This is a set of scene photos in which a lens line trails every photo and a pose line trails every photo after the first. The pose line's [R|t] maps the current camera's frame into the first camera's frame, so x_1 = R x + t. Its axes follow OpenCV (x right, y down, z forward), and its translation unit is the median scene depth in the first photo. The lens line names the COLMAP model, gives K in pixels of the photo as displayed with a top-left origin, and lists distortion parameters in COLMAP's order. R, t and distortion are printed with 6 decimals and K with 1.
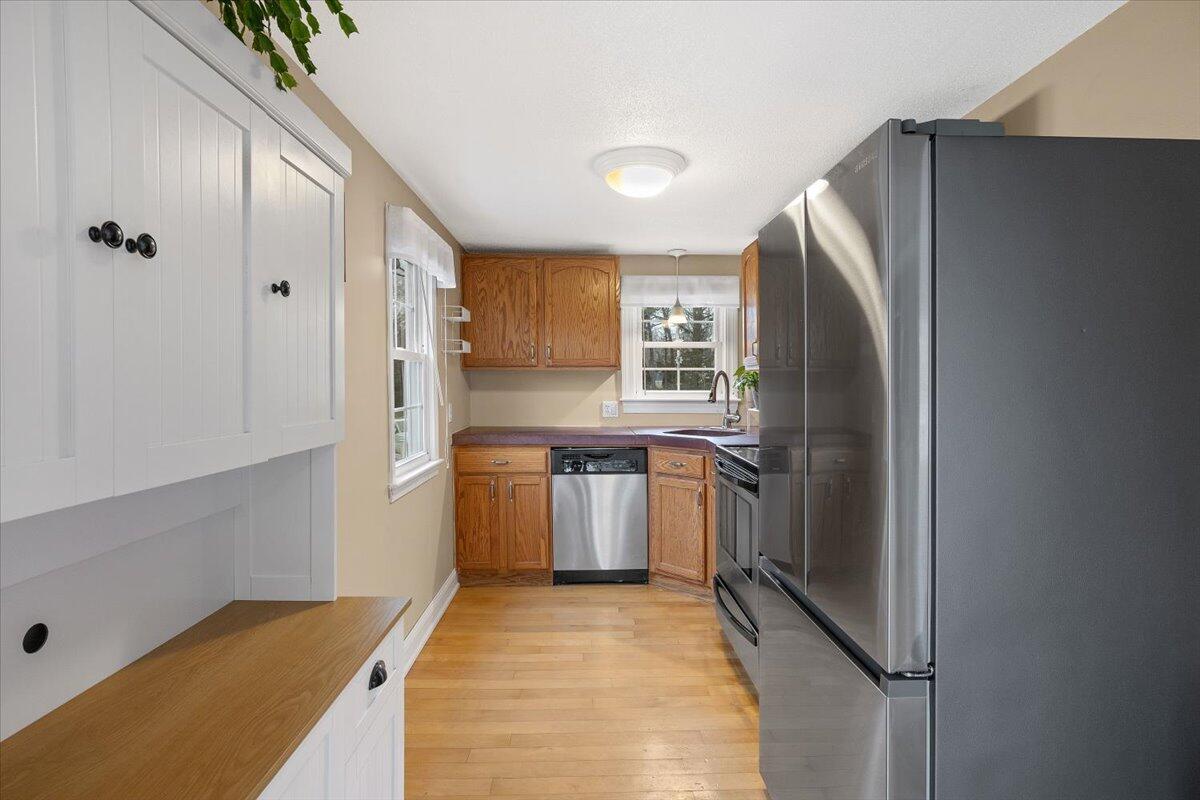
lens RADIAL K [[600.3, 0, 574.5], [0, 600.3, 390.4], [0, 0, 1]] dist [-0.001631, 0.000382]
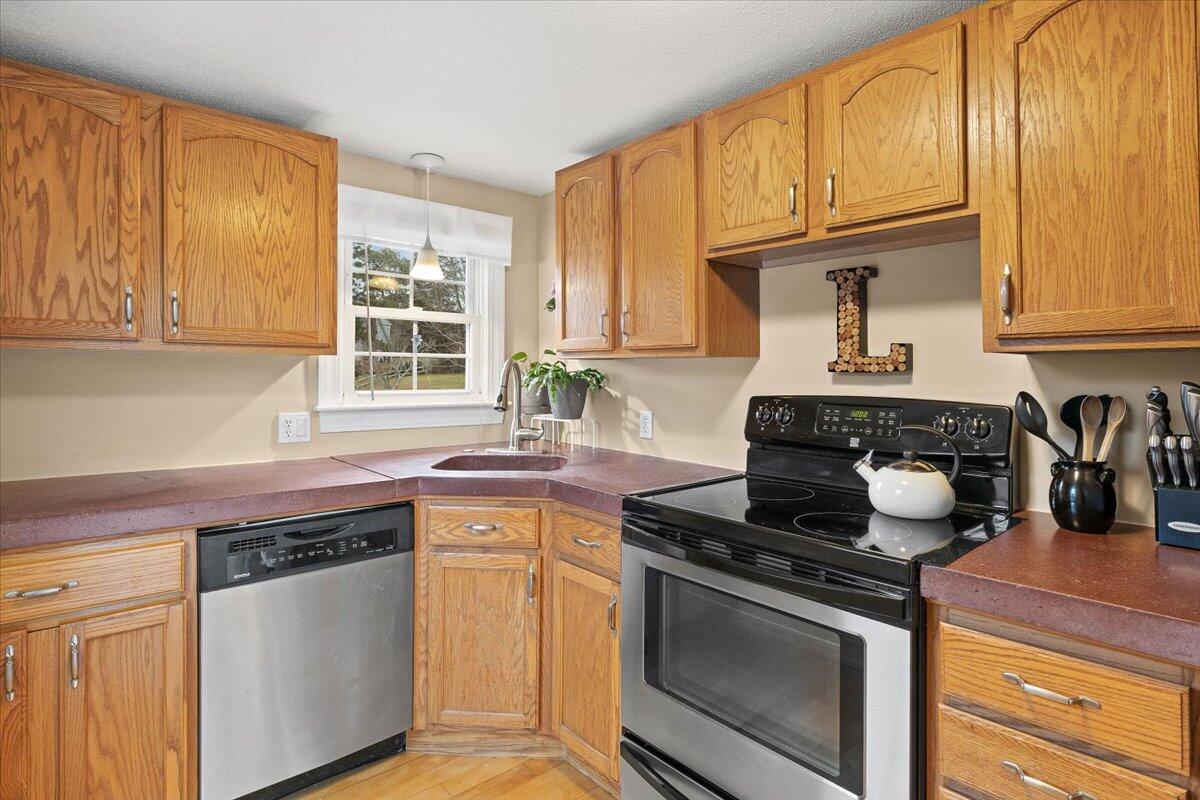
lens RADIAL K [[615.2, 0, 600.8], [0, 615.2, 364.3], [0, 0, 1]] dist [-0.010098, 0.000201]
pose [[0.735878, 0.011264, 0.677021, -0.117225], [0.005831, 0.999719, -0.022972, -0.011646], [-0.677089, 0.020852, 0.735605, 0.445772]]
